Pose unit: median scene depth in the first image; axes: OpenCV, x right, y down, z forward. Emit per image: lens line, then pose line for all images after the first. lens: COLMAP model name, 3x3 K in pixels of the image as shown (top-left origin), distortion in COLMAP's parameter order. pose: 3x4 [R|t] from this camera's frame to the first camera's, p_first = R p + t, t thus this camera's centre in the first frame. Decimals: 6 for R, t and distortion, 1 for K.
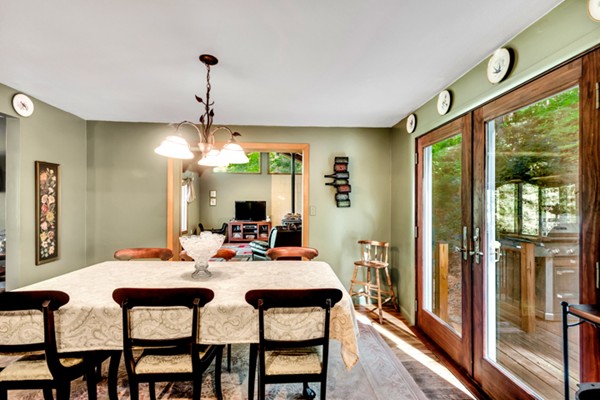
lens RADIAL K [[286.8, 0, 302.1], [0, 286.8, 203.8], [0, 0, 1]] dist [0.012124, -0.000041]
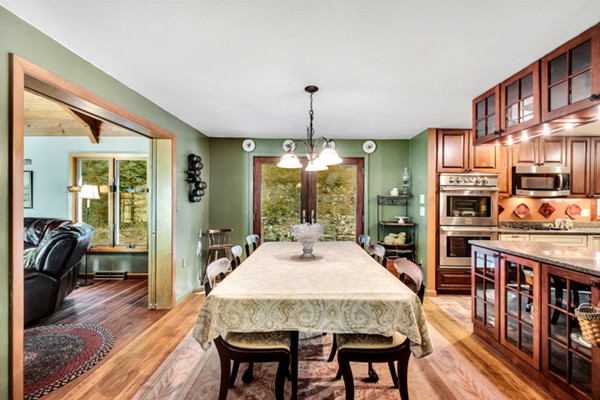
lens RADIAL K [[268.2, 0, 300.5], [0, 268.2, 200.8], [0, 0, 1]] dist [0.010633, -0.004782]
pose [[0.056414, -0.002158, 0.998405, -0.328088], [-0.005765, 0.999980, 0.002487, 0.000038], [-0.998391, -0.005896, 0.056400, 0.212707]]
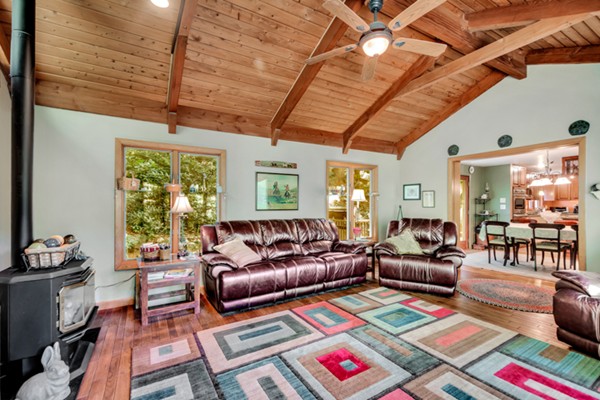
lens RADIAL K [[268.2, 0, 299.3], [0, 268.2, 202.5], [0, 0, 1]] dist [0.010633, -0.004782]
pose [[-0.467748, 0.001037, 0.883861, -0.319519], [-0.000180, 0.999999, -0.001269, 0.004260], [-0.883862, -0.000753, -0.467747, 0.925133]]
